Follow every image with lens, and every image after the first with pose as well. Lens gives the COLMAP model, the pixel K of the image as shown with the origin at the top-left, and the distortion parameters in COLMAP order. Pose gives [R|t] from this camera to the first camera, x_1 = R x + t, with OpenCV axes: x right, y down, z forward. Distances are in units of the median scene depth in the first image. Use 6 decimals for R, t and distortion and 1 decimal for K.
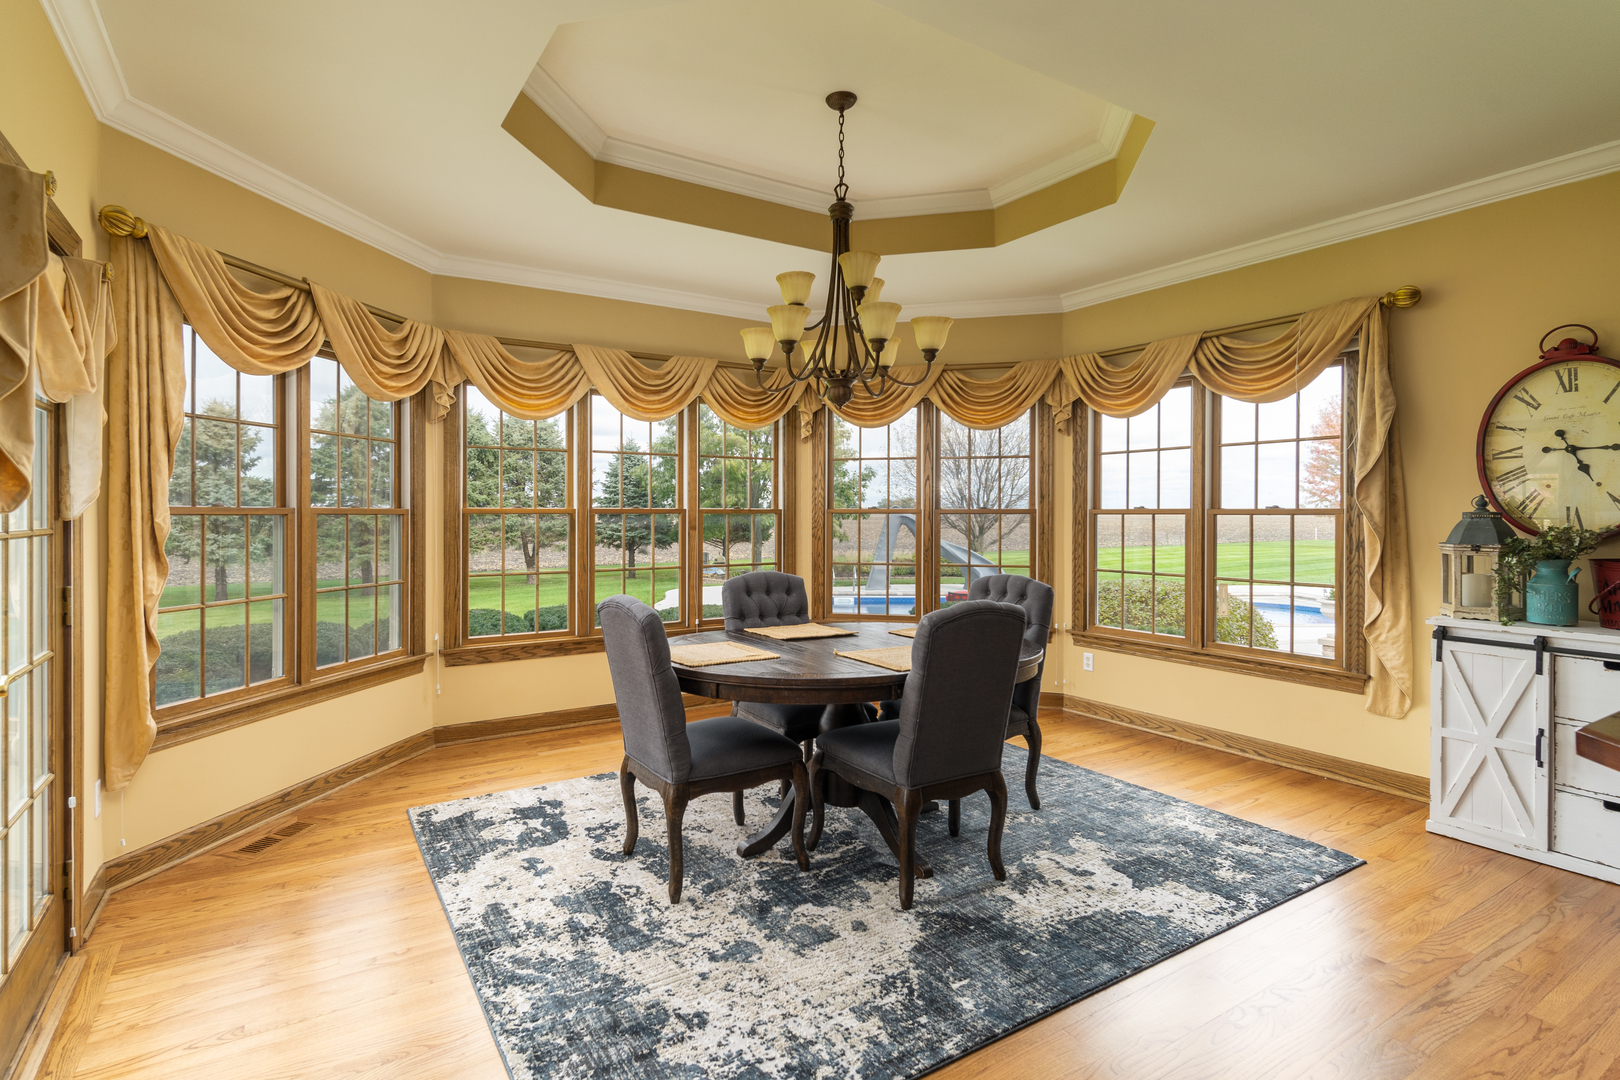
lens RADIAL K [[812.6, 0, 807.9], [0, 812.6, 515.7], [0, 0, 1]] dist [0.000700, 0.000244]
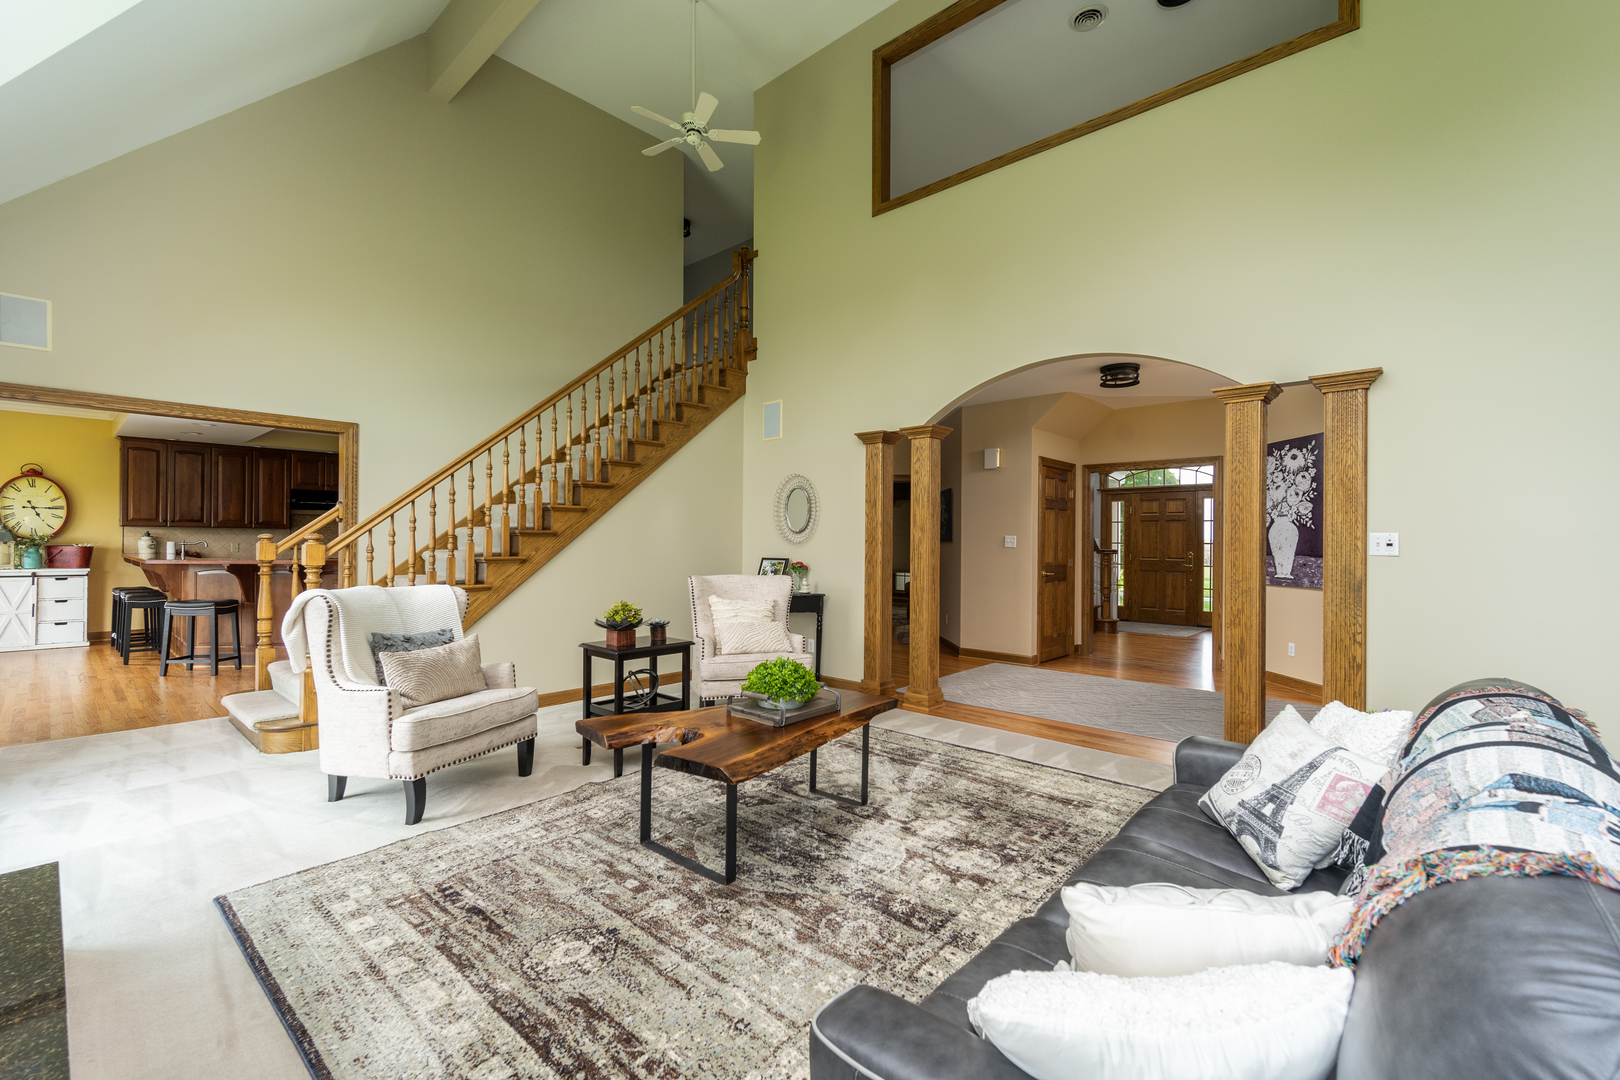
lens RADIAL K [[706.2, 0, 810.0], [0, 706.2, 540.0], [0, 0, 1]] dist [-0.000759, -0.000221]
pose [[-0.257461, -0.007007, 0.966263, -2.177651], [0.002957, 0.999963, 0.008039, 0.020094], [-0.966284, 0.004927, -0.257431, -1.002875]]
